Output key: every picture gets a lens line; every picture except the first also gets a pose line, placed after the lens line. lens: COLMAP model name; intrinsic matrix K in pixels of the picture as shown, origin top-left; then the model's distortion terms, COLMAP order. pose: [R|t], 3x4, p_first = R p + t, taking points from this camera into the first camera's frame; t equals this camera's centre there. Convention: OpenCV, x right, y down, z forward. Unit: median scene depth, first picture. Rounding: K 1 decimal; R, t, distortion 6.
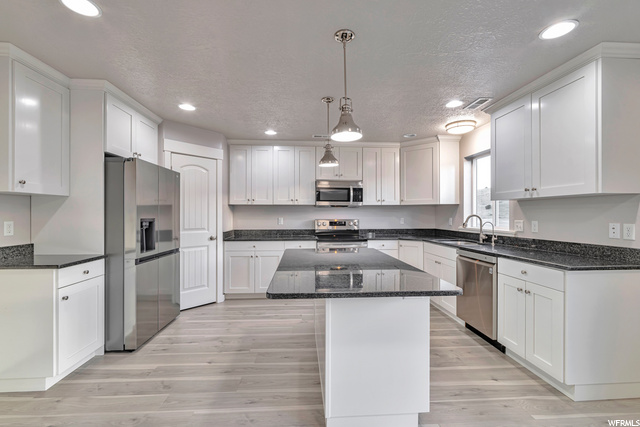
lens RADIAL K [[276.7, 0, 319.0], [0, 276.7, 213.9], [0, 0, 1]] dist [-0.001102, 0.000718]
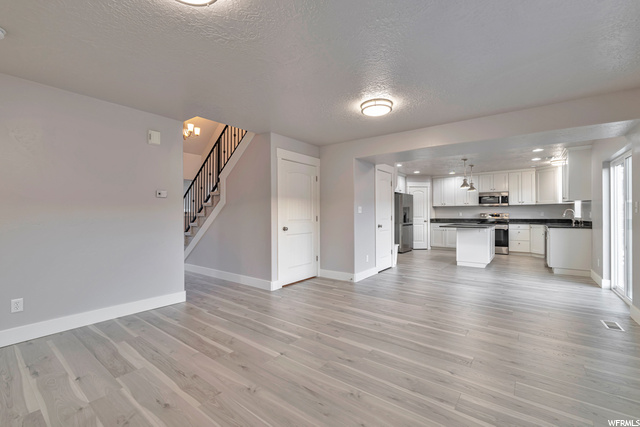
lens RADIAL K [[276.7, 0, 320.2], [0, 276.7, 213.1], [0, 0, 1]] dist [-0.001102, 0.000718]
pose [[0.765655, -0.006984, -0.643213, 0.457662], [0.004935, 0.999975, -0.004984, 0.028584], [0.643232, 0.000642, 0.765671, -1.427523]]
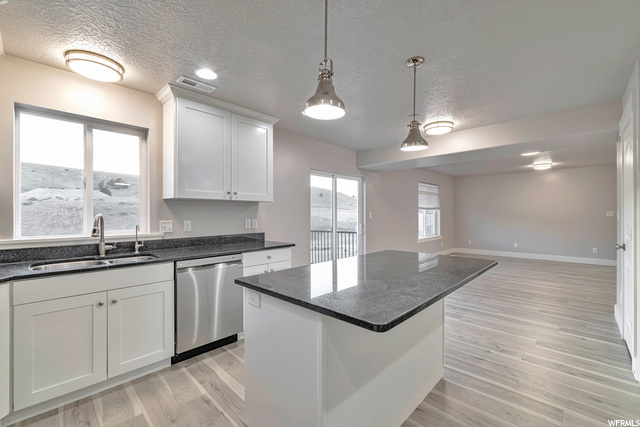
lens RADIAL K [[276.7, 0, 319.5], [0, 276.7, 212.5], [0, 0, 1]] dist [-0.001102, 0.000718]
pose [[-0.661537, 0.007556, 0.749874, -0.225433], [0.004367, 0.999971, -0.006224, 0.002926], [-0.749899, -0.000843, -0.661551, 0.907712]]
